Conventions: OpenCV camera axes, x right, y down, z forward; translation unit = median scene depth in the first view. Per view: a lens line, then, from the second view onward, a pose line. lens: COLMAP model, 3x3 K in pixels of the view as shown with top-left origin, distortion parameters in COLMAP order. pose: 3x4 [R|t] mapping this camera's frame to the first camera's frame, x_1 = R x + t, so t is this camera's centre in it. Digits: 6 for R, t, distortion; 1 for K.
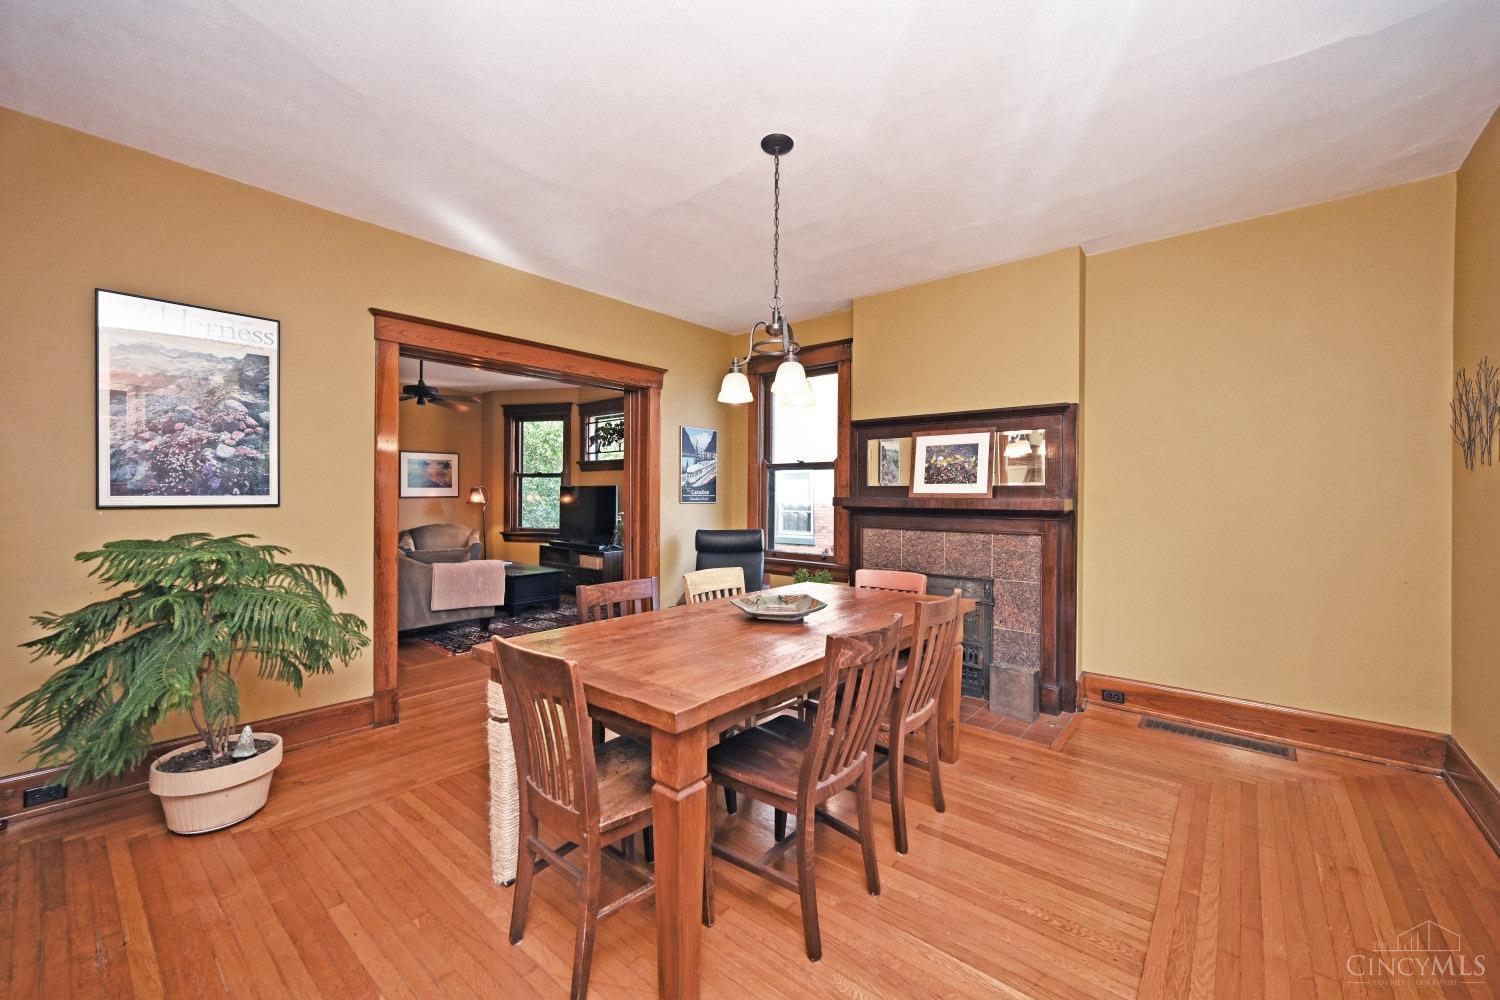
lens RADIAL K [[595.4, 0, 750.0], [0, 595.4, 500.0], [0, 0, 1]] dist [-0.046768, 0.000005]
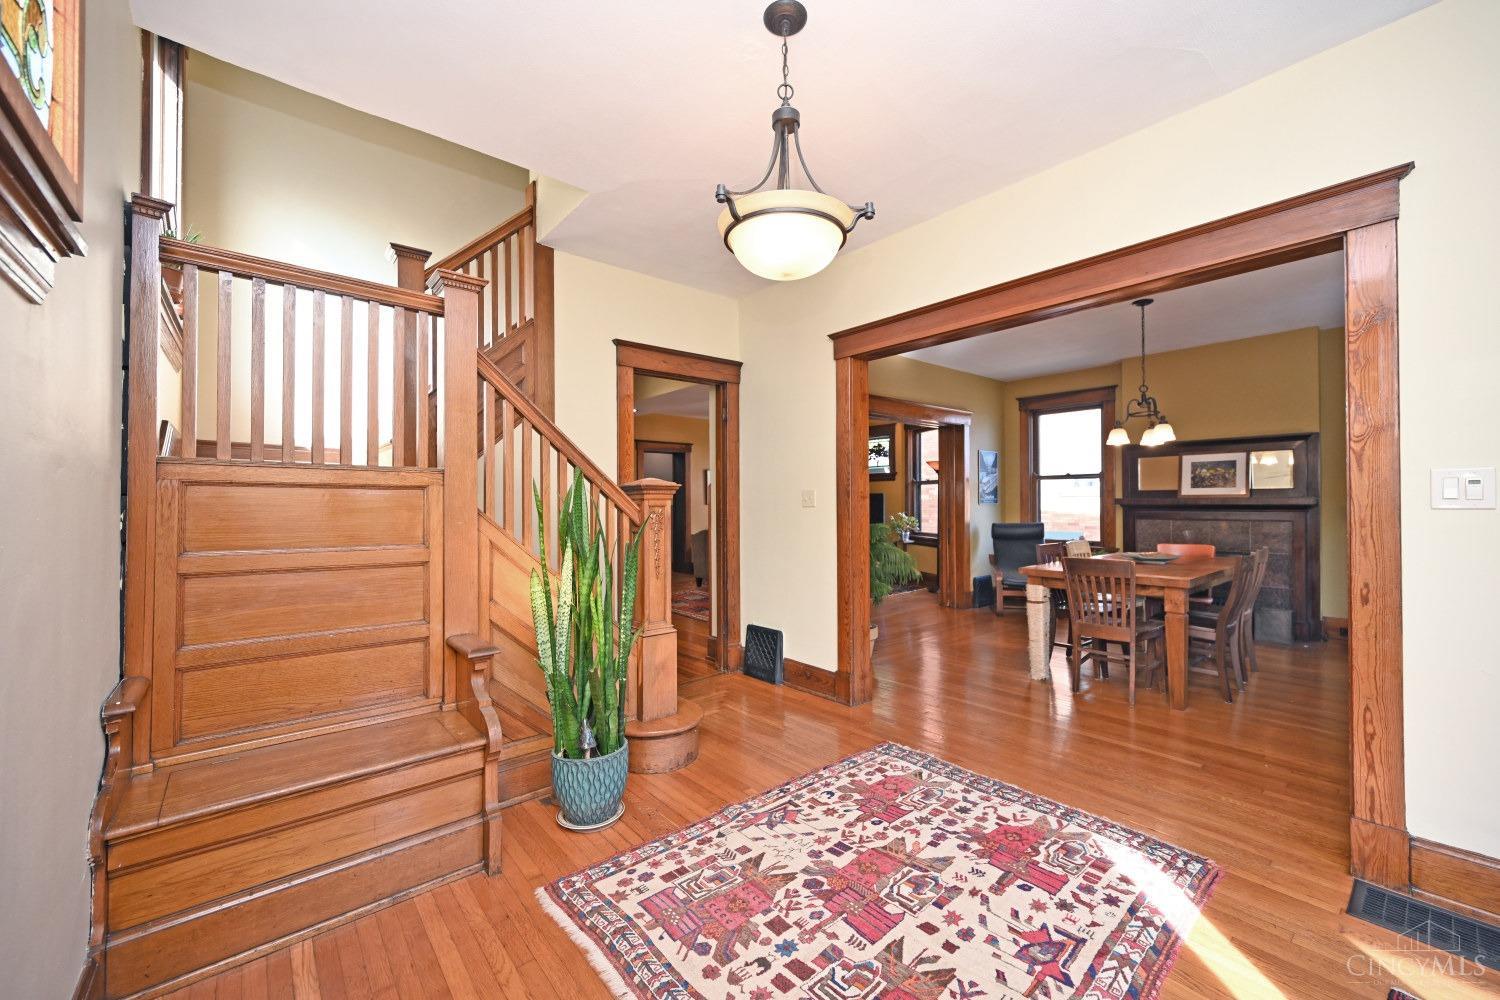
lens RADIAL K [[586.4, 0, 750.0], [0, 586.4, 500.0], [0, 0, 1]] dist [-0.001653, 0.000093]
pose [[0.985847, -0.011776, -0.167232, -0.537095], [0.009962, 0.999882, -0.011683, 0.007814], [0.167350, 0.009852, 0.985848, -0.607262]]
